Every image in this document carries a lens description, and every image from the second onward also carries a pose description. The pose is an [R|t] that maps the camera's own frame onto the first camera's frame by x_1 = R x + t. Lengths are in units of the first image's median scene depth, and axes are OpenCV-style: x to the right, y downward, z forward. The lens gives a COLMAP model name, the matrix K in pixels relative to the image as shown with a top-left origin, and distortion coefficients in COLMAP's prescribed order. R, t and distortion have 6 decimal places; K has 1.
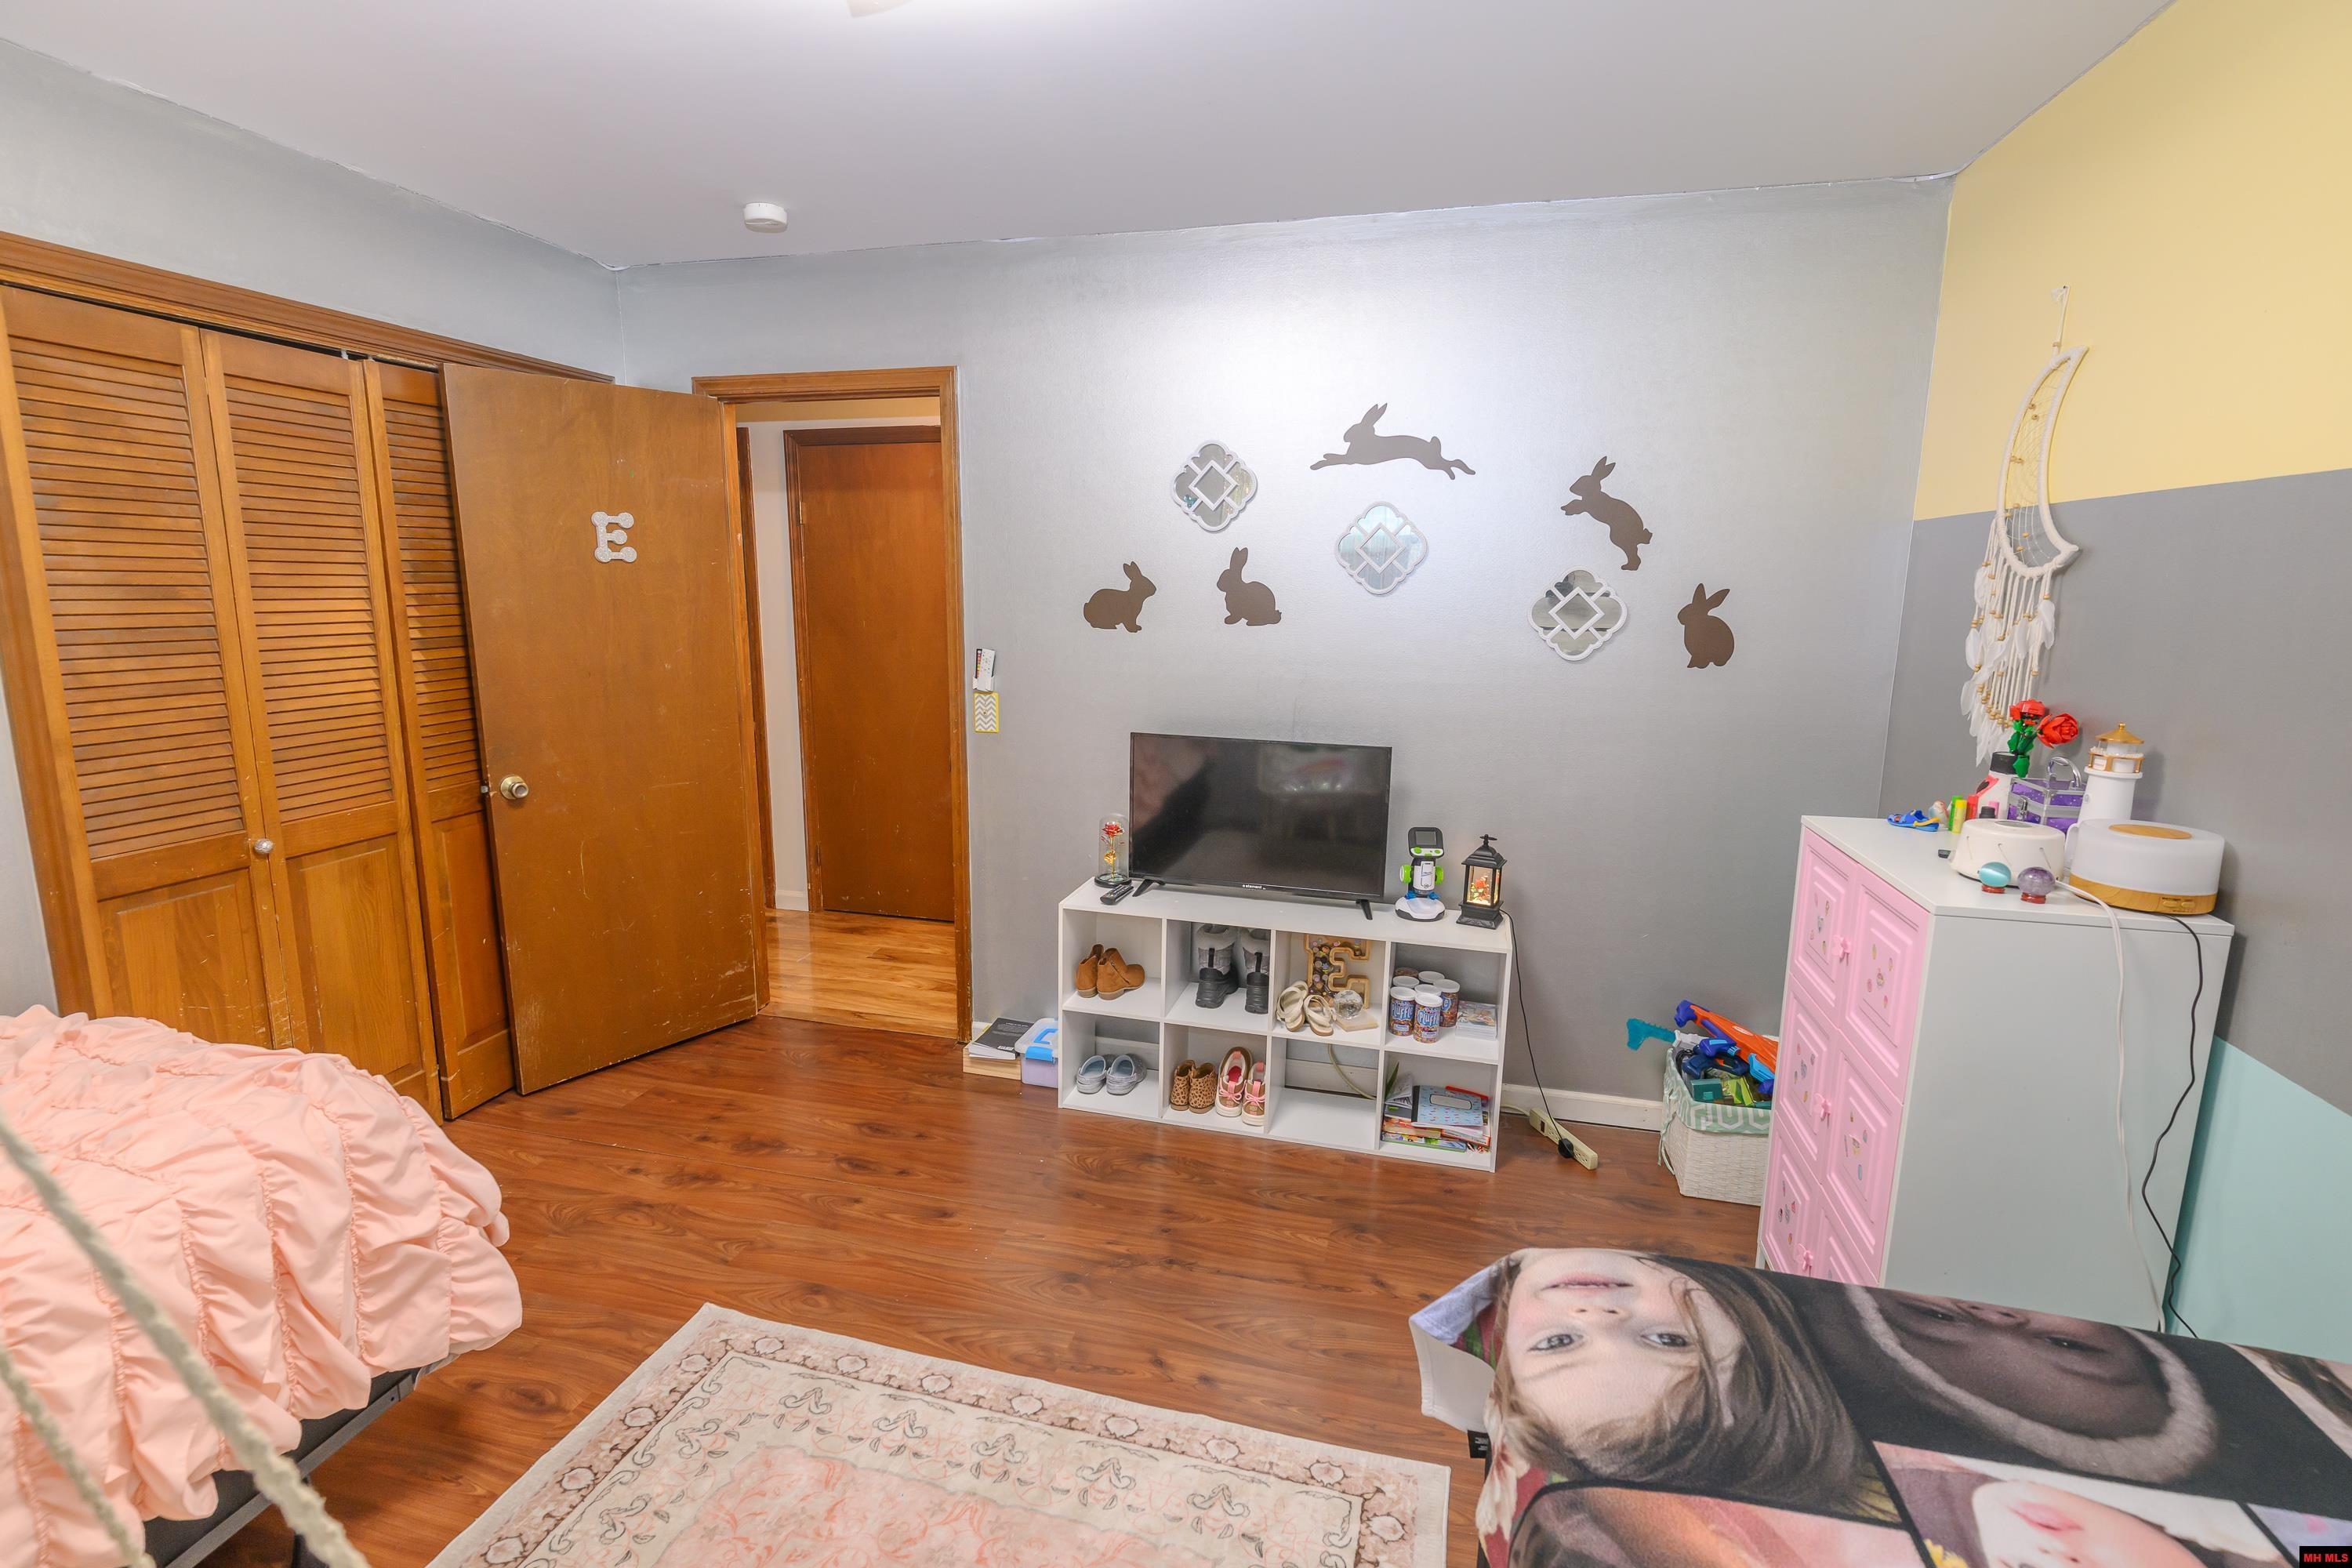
lens RADIAL K [[1106.7, 0, 1160.4], [0, 1106.7, 781.8], [0, 0, 1]] dist [0.008813, -0.001765]
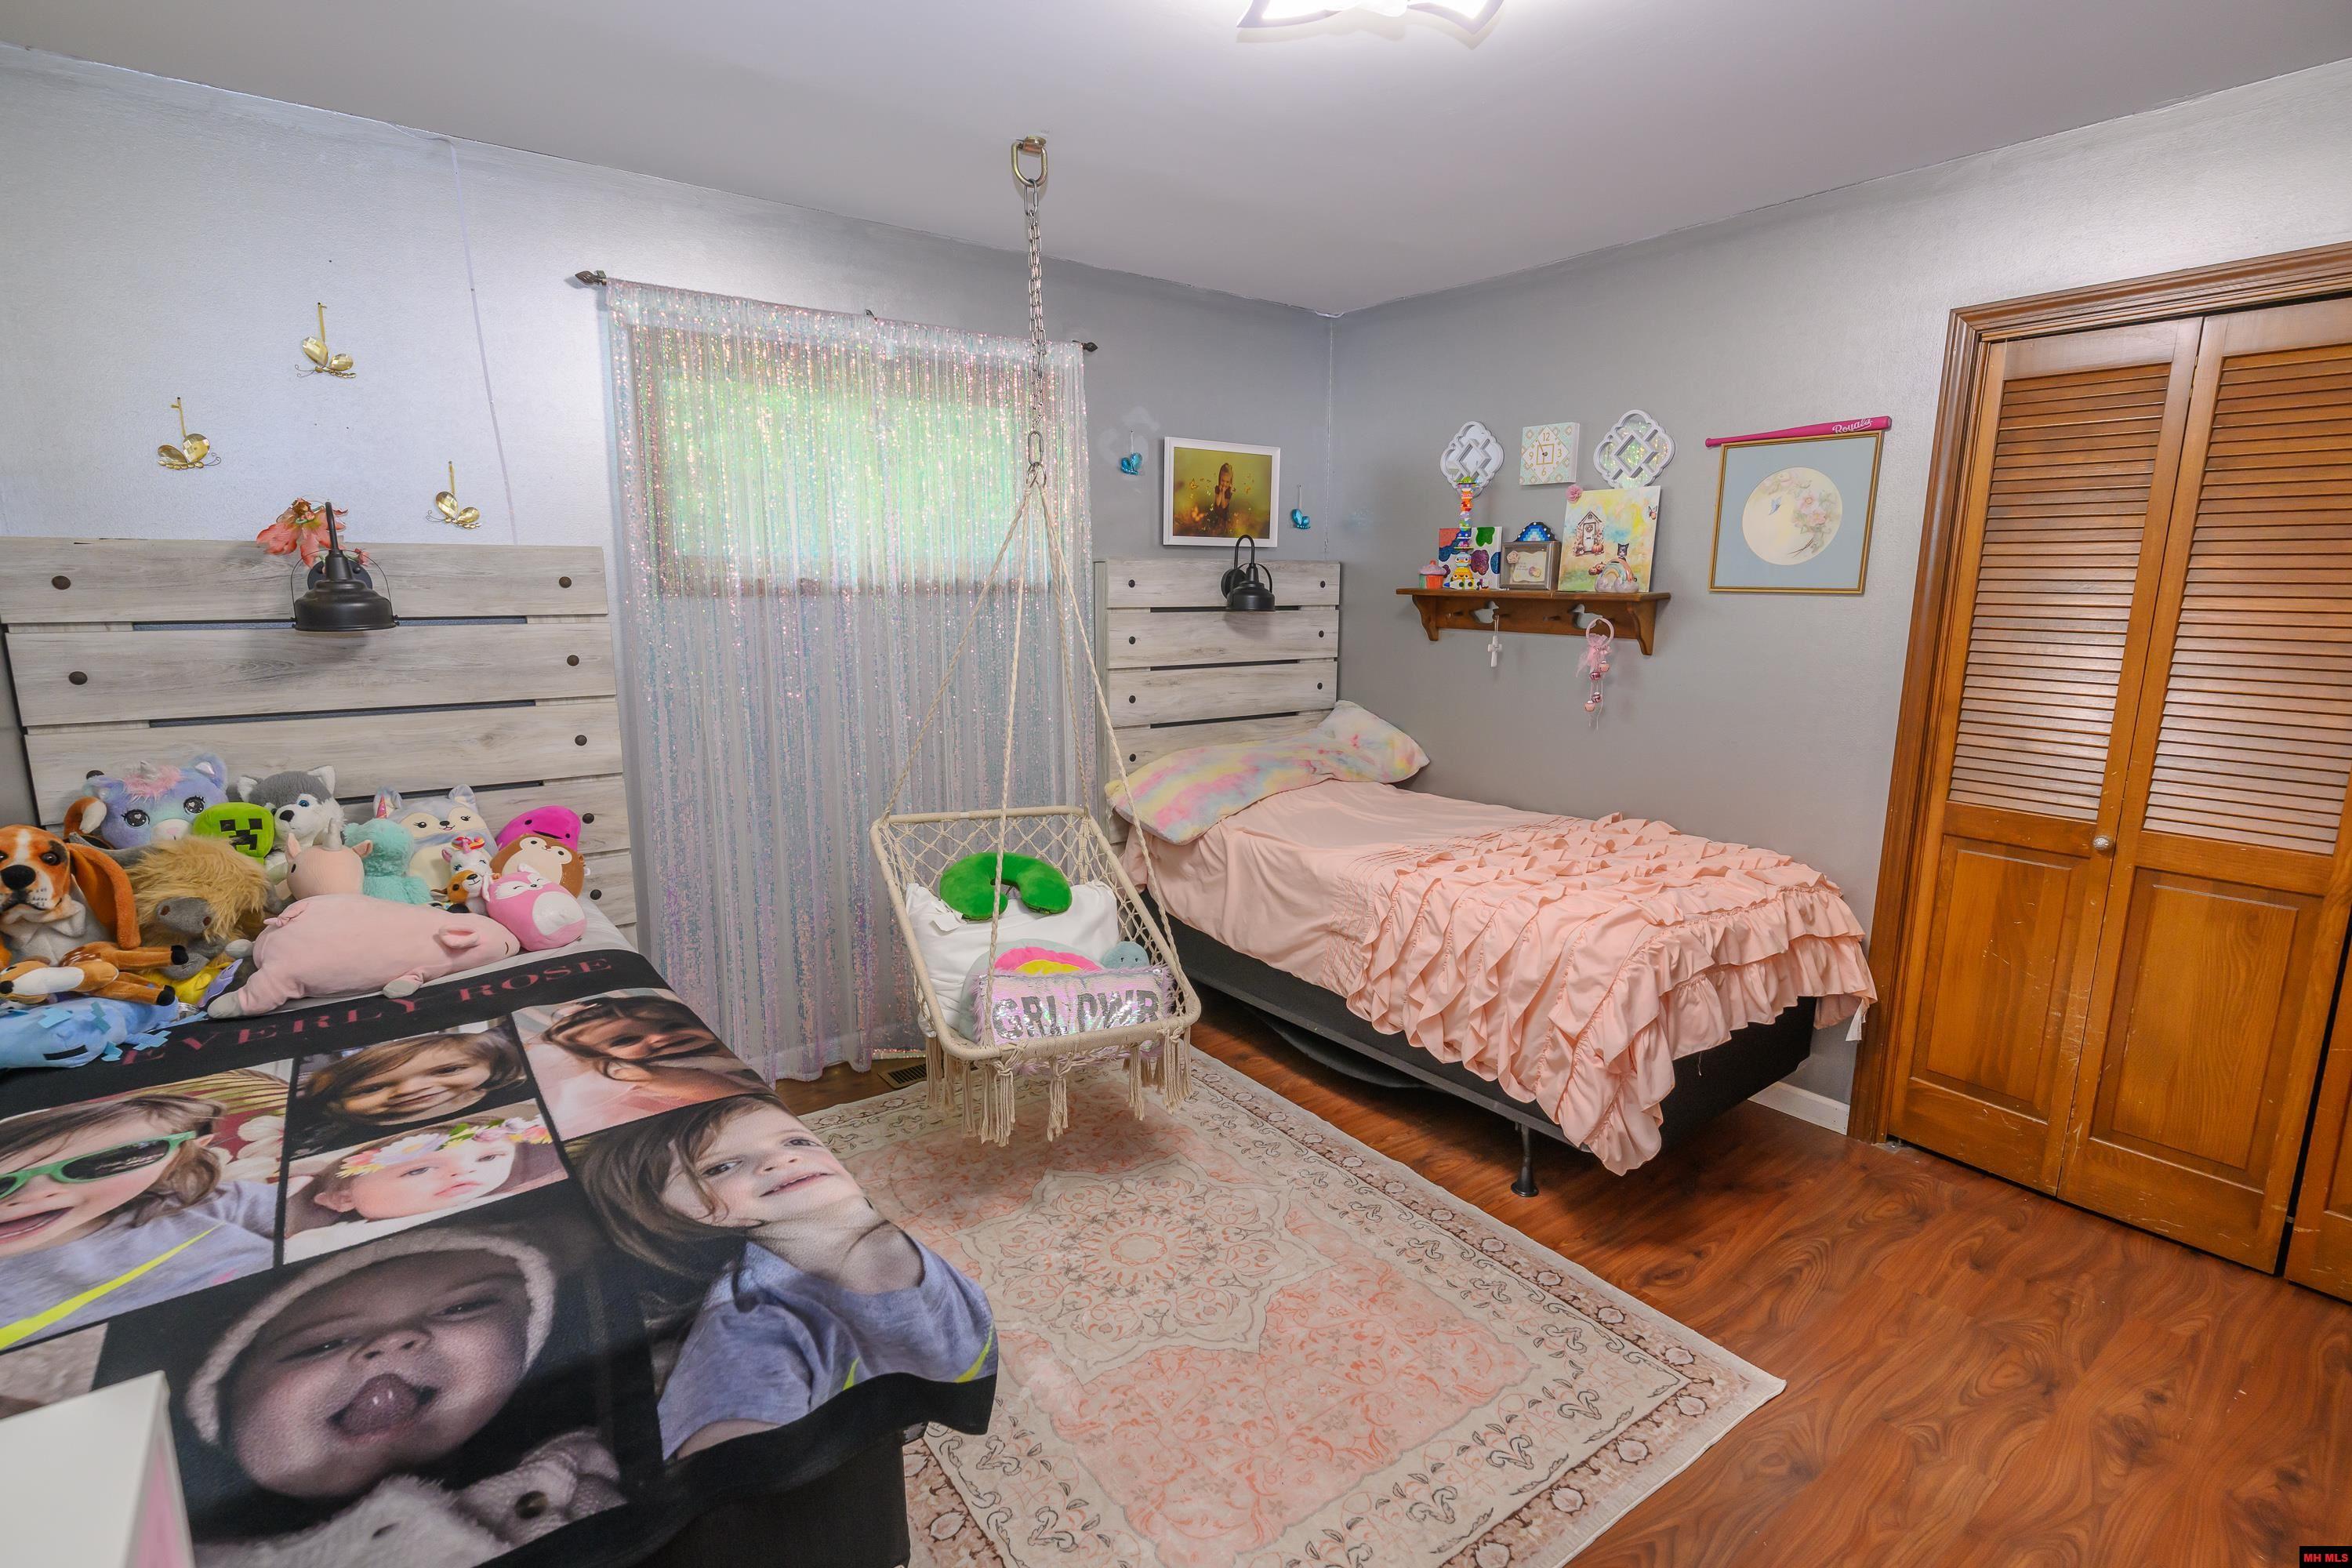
lens RADIAL K [[1106.7, 0, 1162.8], [0, 1106.7, 779.8], [0, 0, 1]] dist [0.008813, -0.001765]
pose [[-0.623662, 0.128914, -0.770991, 1.023110], [-0.151041, 0.947847, 0.280664, -0.314444], [0.766963, 0.291491, -0.571665, 1.914597]]
